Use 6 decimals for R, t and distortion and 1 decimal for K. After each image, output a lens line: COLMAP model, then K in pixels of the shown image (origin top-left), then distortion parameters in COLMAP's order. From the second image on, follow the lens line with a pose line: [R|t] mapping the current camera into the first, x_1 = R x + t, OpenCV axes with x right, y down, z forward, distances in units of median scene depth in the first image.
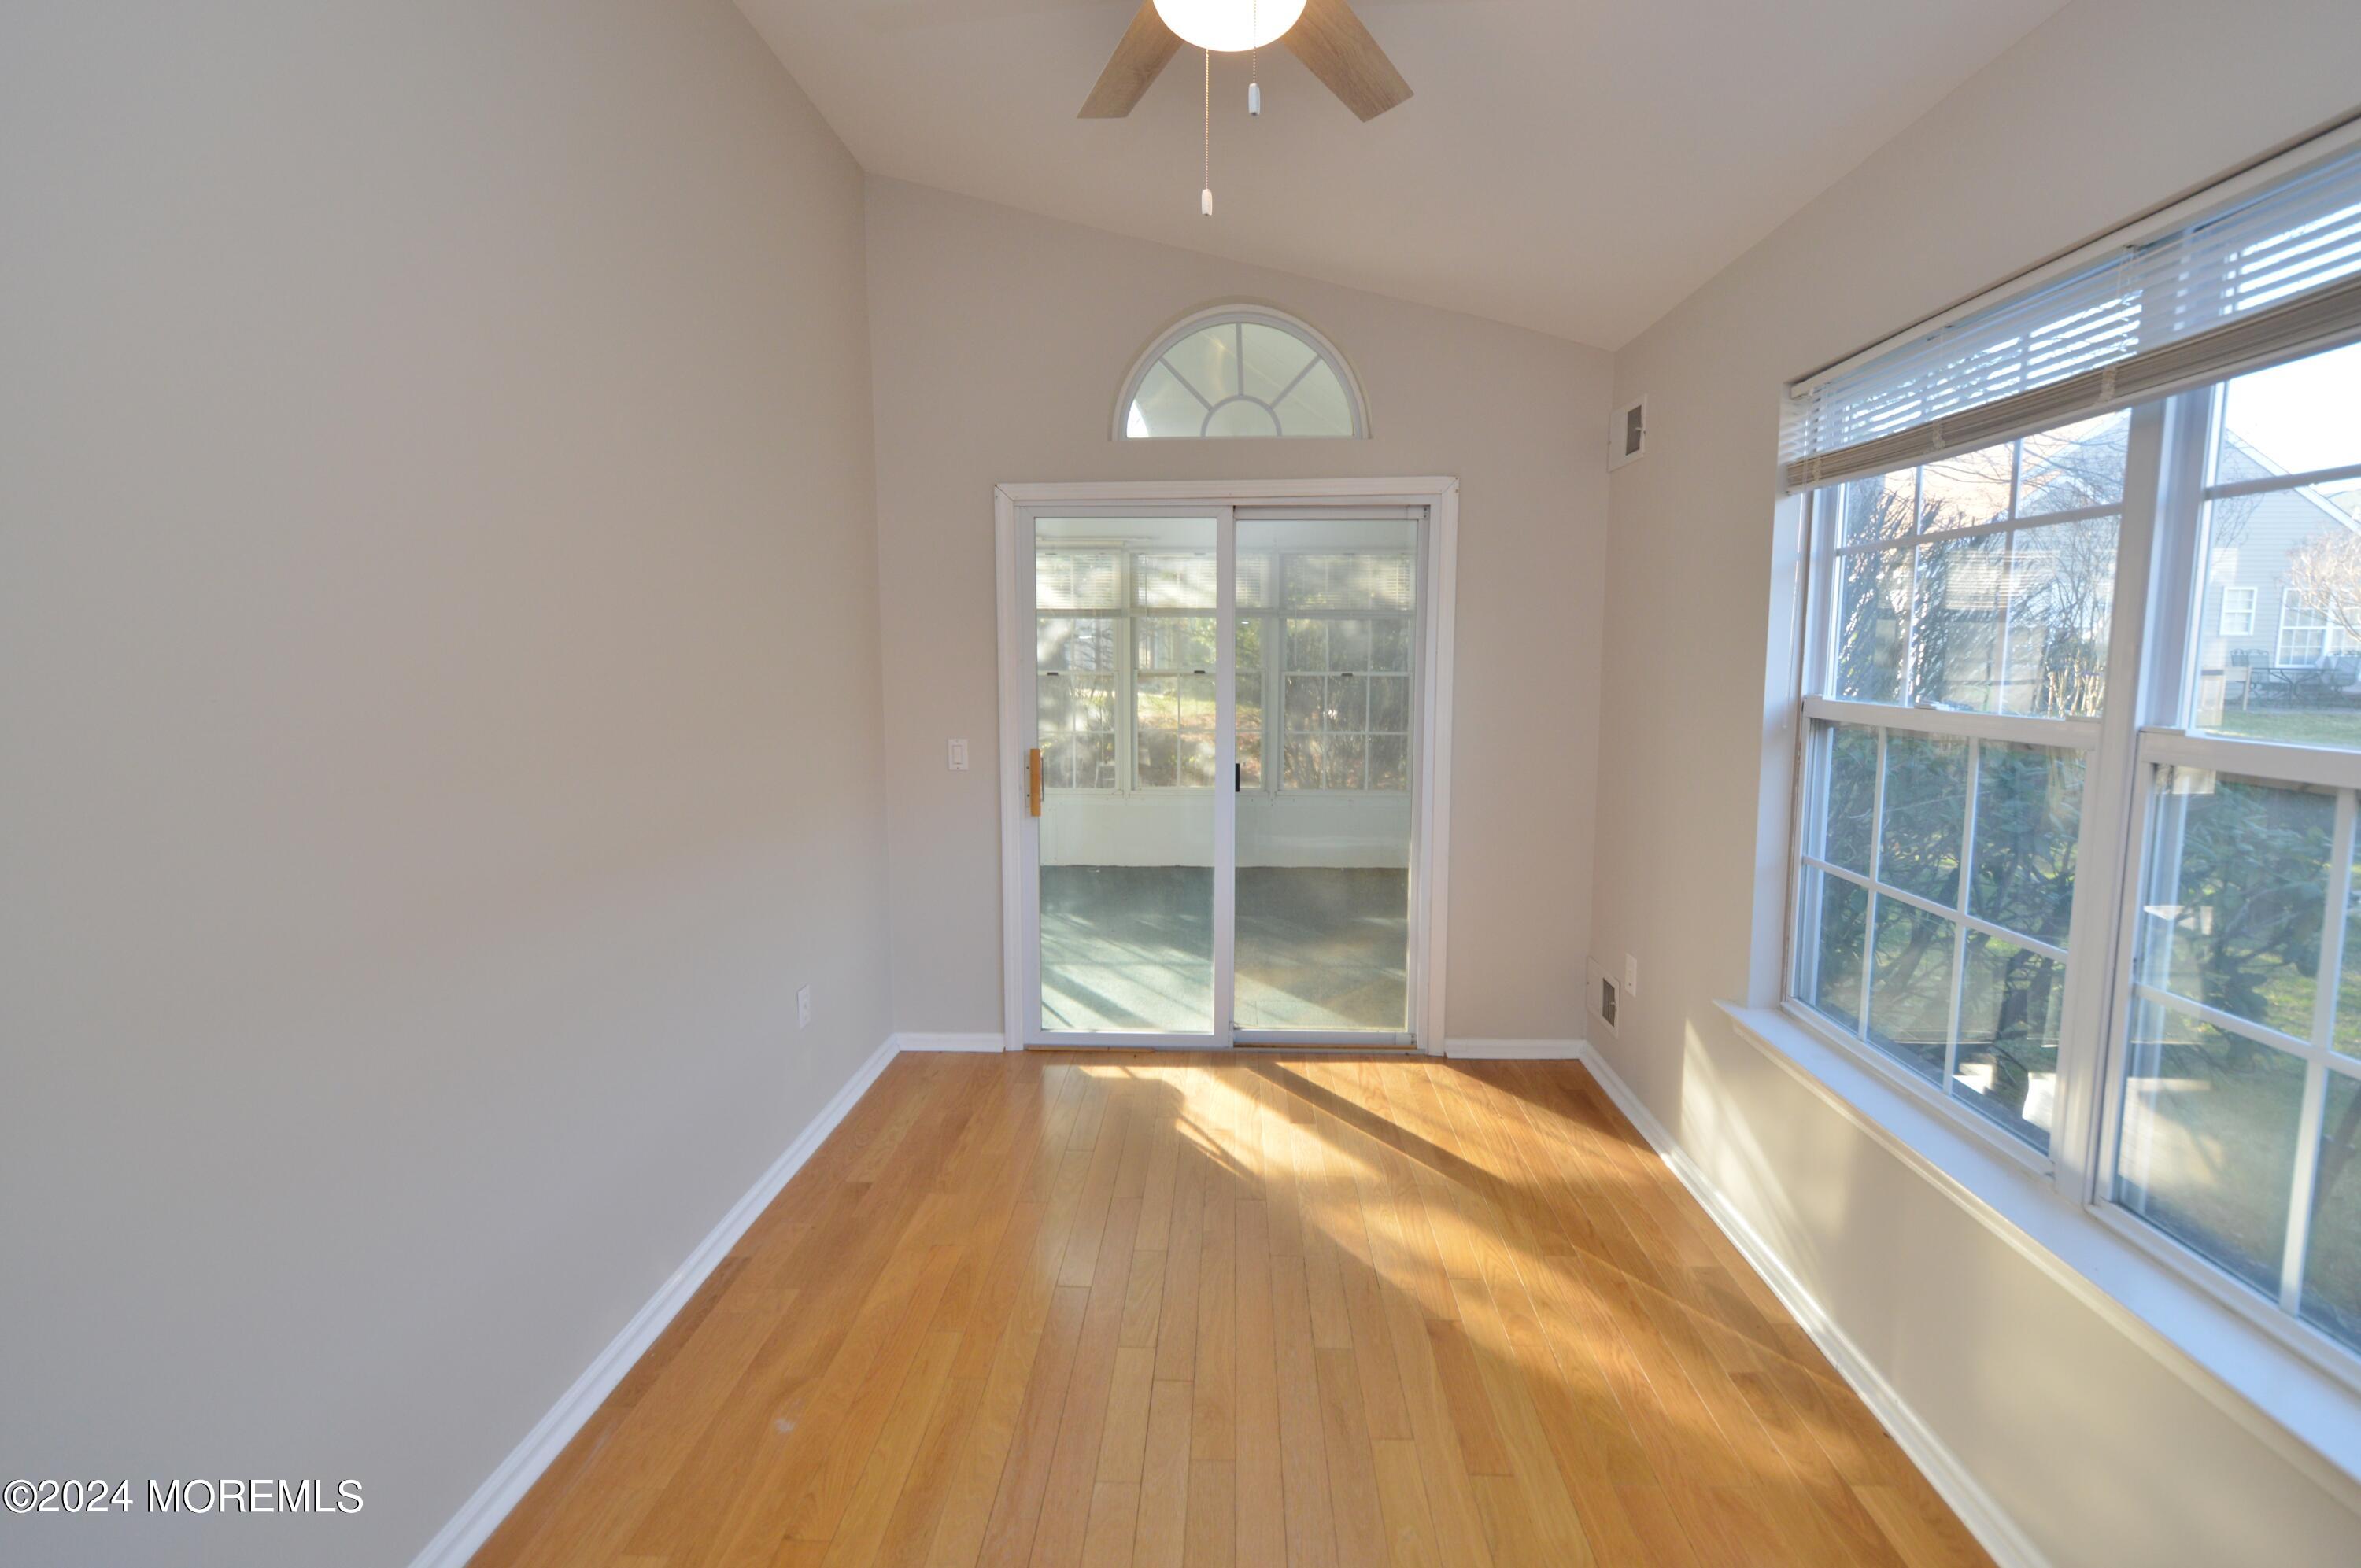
lens RADIAL K [[1038.1, 0, 1198.7], [0, 1038.1, 765.6], [0, 0, 1]] dist [0.011383, -0.010928]
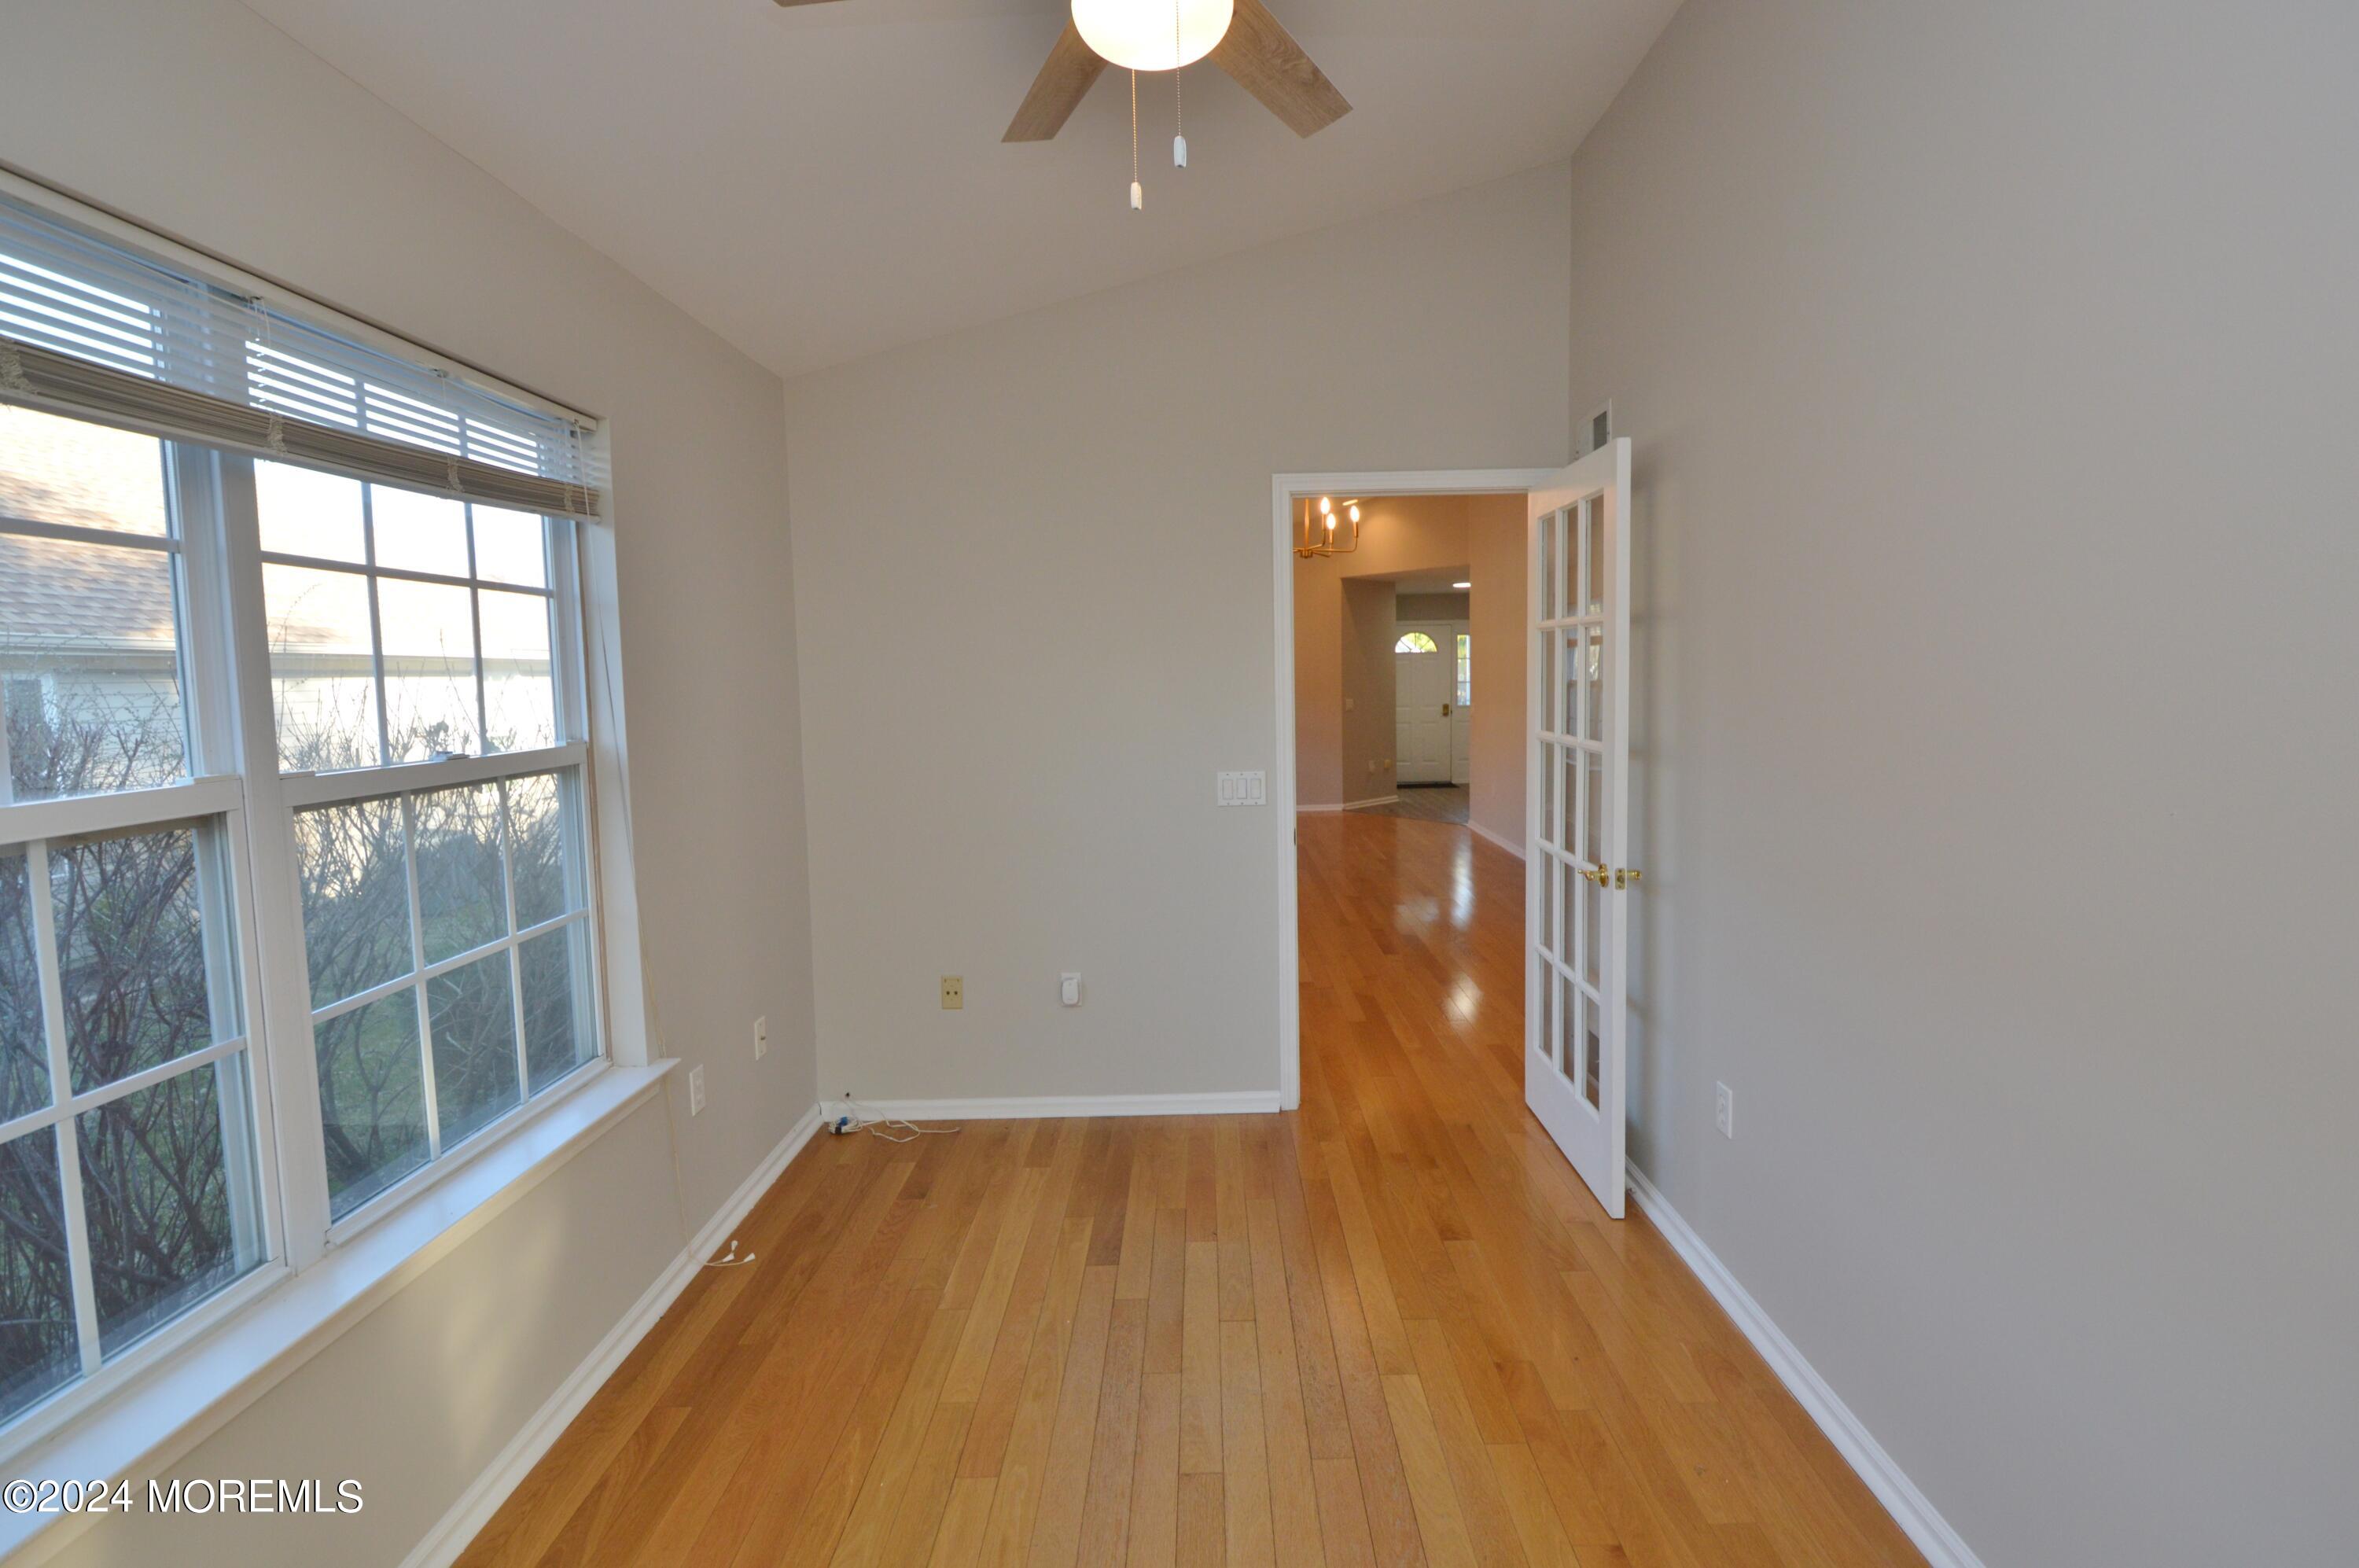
lens RADIAL K [[1115.5, 0, 1201.9], [0, 1115.5, 768.6], [0, 0, 1]] dist [0.001700, -0.013227]
pose [[-0.998853, 0.025103, -0.040780, 0.018312], [0.016715, 0.980792, 0.194339, -0.104175], [0.044875, 0.193434, -0.980087, 0.912682]]
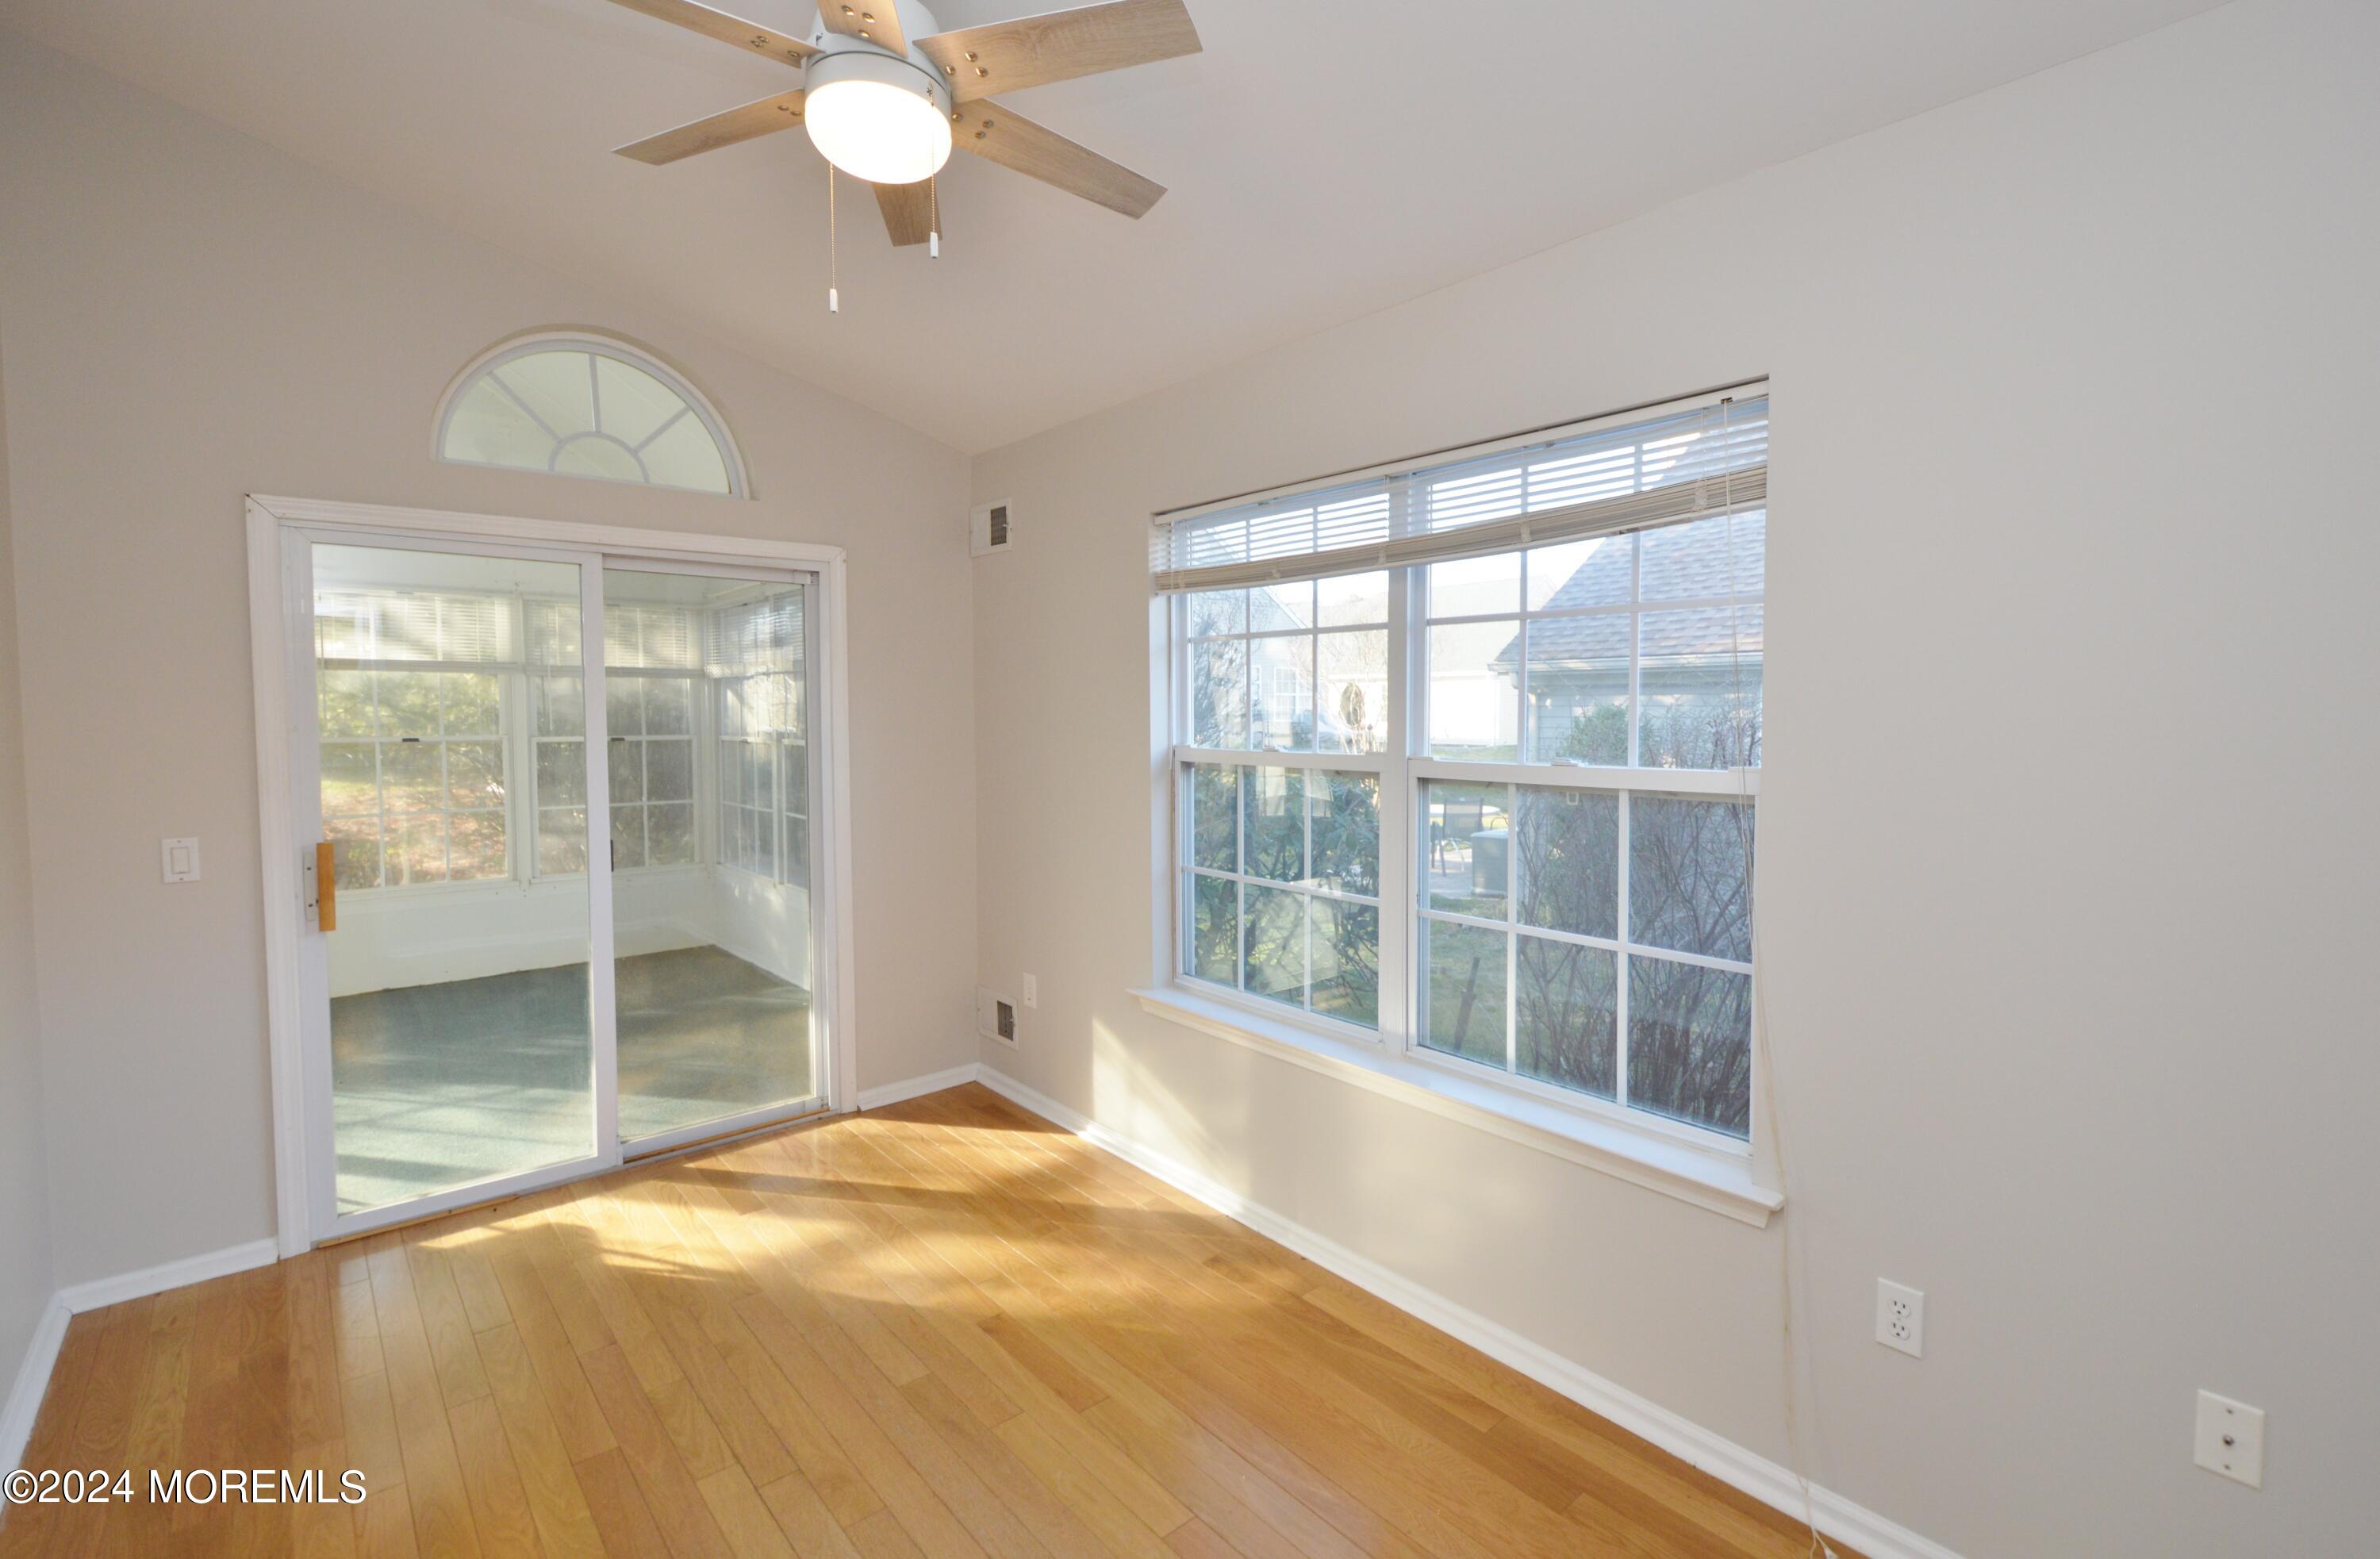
lens RADIAL K [[1044.3, 0, 1225.3], [0, 1044.3, 756.5], [0, 0, 1]] dist [-0.009371, -0.000563]
pose [[0.721554, -0.031707, 0.691632, -0.209121], [0.078380, 0.996270, -0.036099, 0.000549], [-0.687907, 0.080258, 0.721348, -0.008316]]
